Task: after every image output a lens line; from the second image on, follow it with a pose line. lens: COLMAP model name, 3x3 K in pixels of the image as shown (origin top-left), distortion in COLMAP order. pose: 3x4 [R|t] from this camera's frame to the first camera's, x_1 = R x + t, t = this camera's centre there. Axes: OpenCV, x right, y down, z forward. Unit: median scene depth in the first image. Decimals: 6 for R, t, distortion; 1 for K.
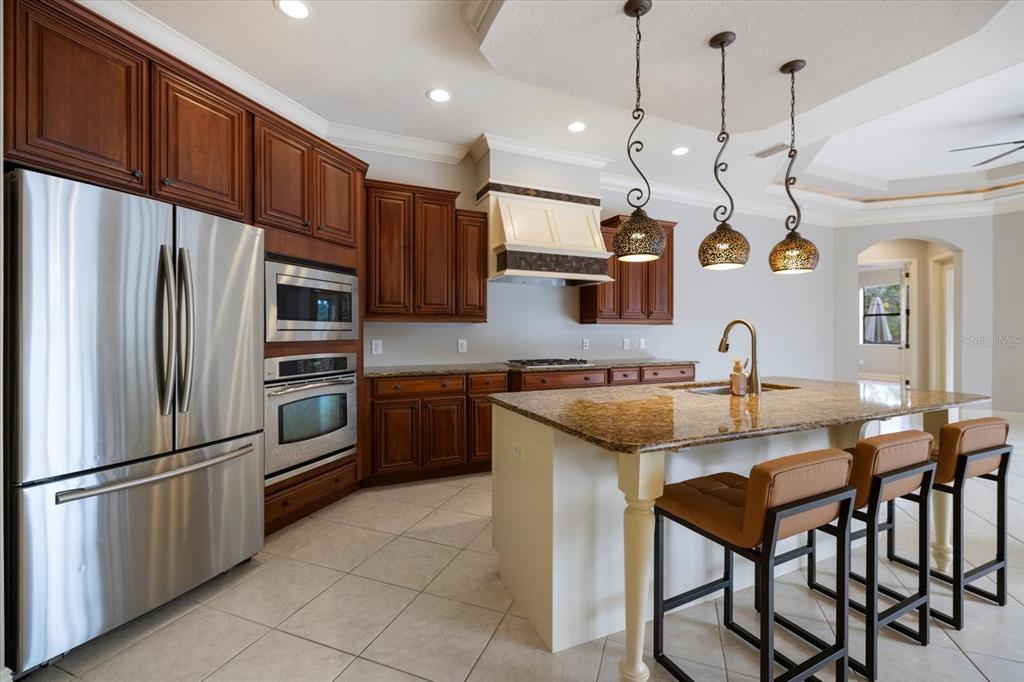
lens RADIAL K [[427.0, 0, 511.9], [0, 427.0, 335.1], [0, 0, 1]] dist [0.000307, 0.000066]
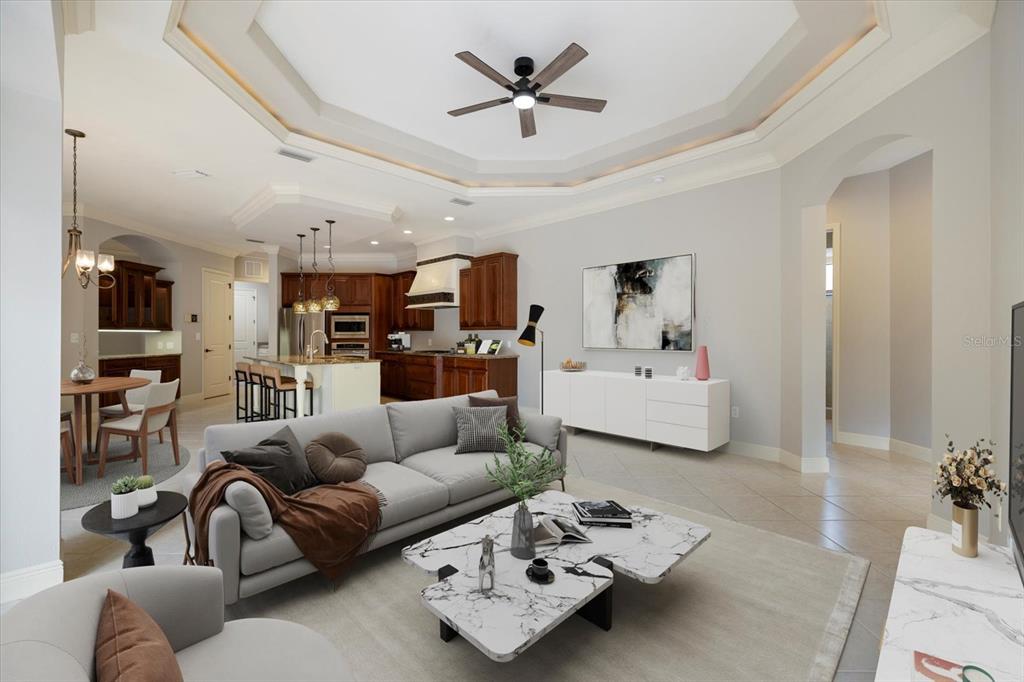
lens RADIAL K [[427.0, 0, 511.9], [0, 427.0, 335.1], [0, 0, 1]] dist [0.000307, 0.000066]
pose [[0.353051, -0.000284, -0.935604, 2.179581], [-0.006536, 0.999975, -0.002770, -0.006472], [0.935581, 0.007093, 0.353040, 0.756628]]
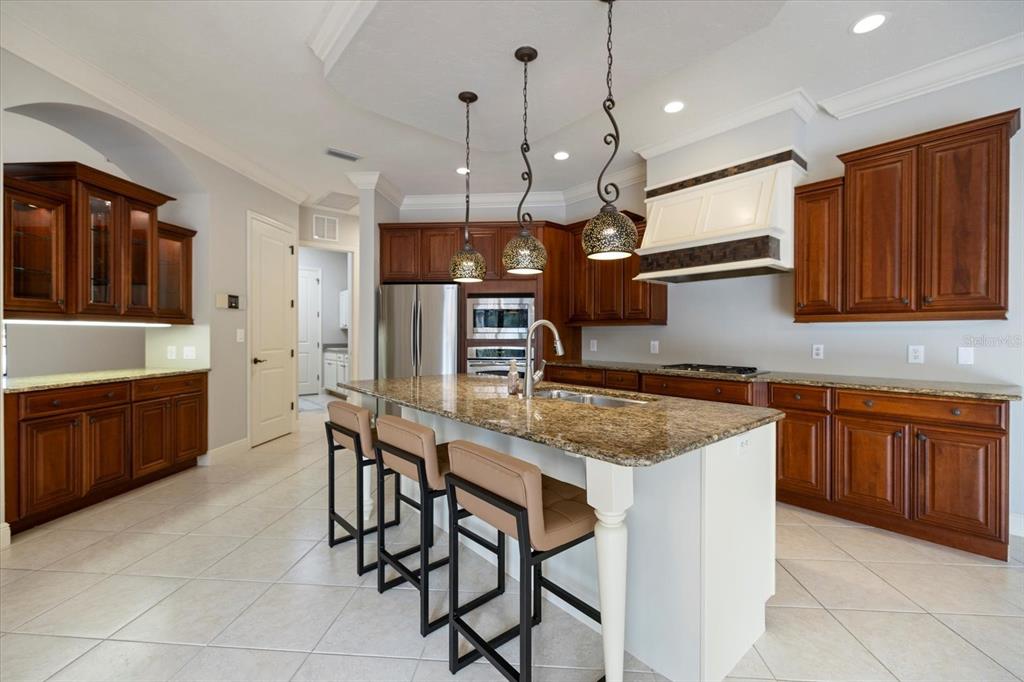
lens RADIAL K [[427.0, 0, 511.9], [0, 427.0, 335.1], [0, 0, 1]] dist [0.000307, 0.000066]
pose [[0.280627, 0.001748, -0.959815, 0.927644], [-0.007210, 0.999974, -0.000287, -0.001873], [0.959790, 0.007001, 0.280632, 0.419715]]
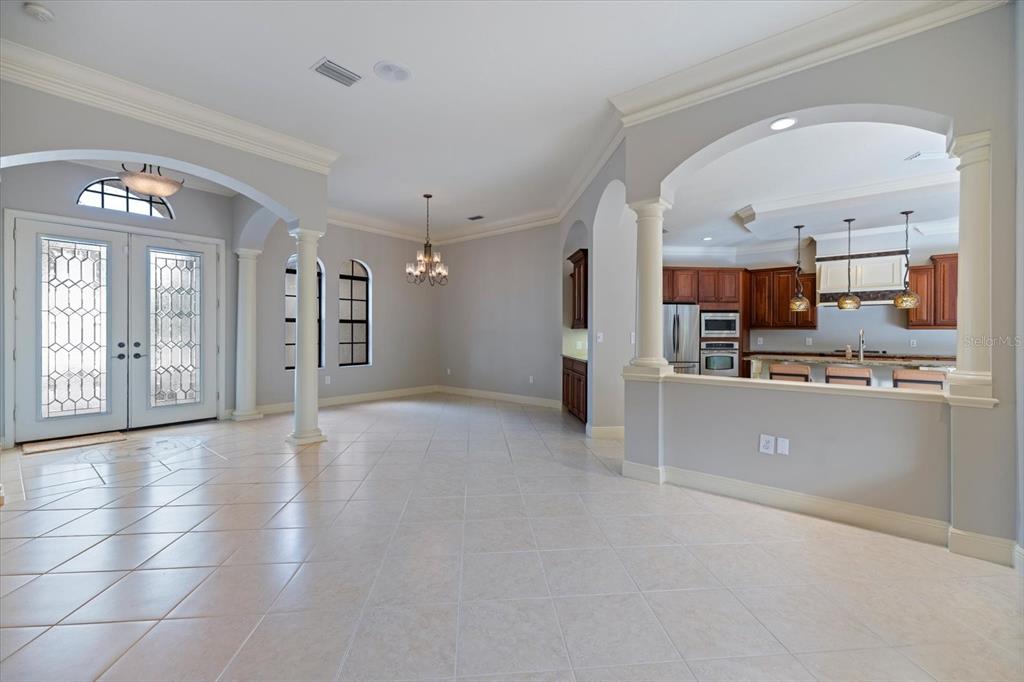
lens RADIAL K [[427.0, 0, 511.9], [0, 427.0, 335.1], [0, 0, 1]] dist [0.000307, 0.000066]
pose [[0.434918, 0.004770, -0.900458, 1.189557], [-0.007513, 0.999970, 0.001669, 0.003405], [0.900439, 0.006039, 0.434941, -1.190597]]
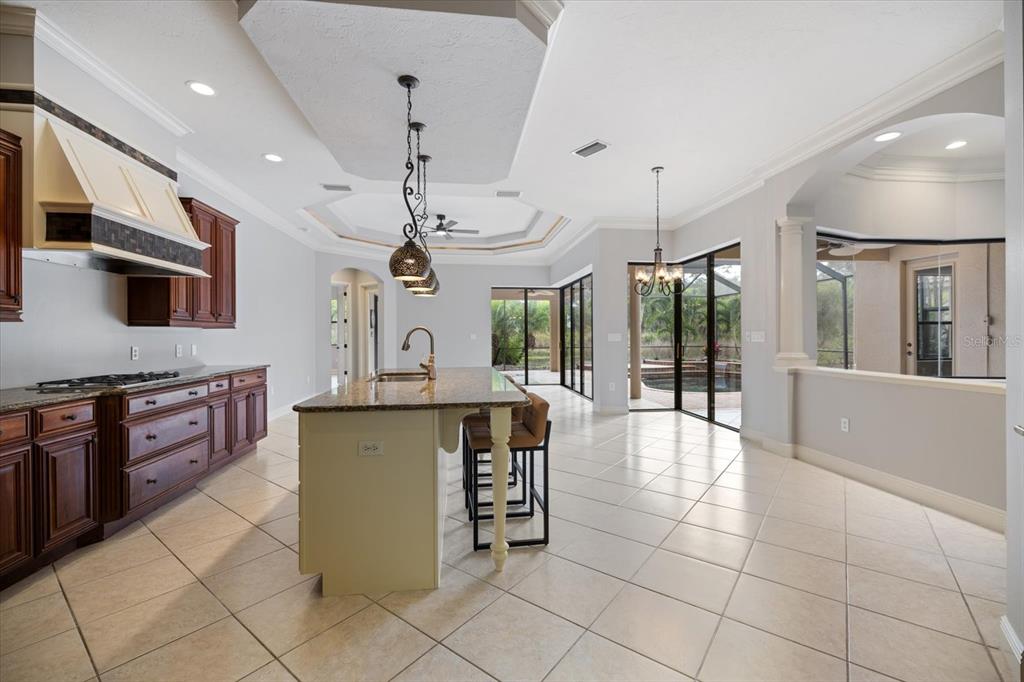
lens RADIAL K [[433.4, 0, 510.7], [0, 433.4, 337.6], [0, 0, 1]] dist [0.003096, 0.000294]
pose [[0.294650, -0.005808, 0.955588, -0.479468], [0.010389, 0.999942, 0.002875, -0.001556], [-0.955549, 0.009080, 0.294693, 0.184515]]
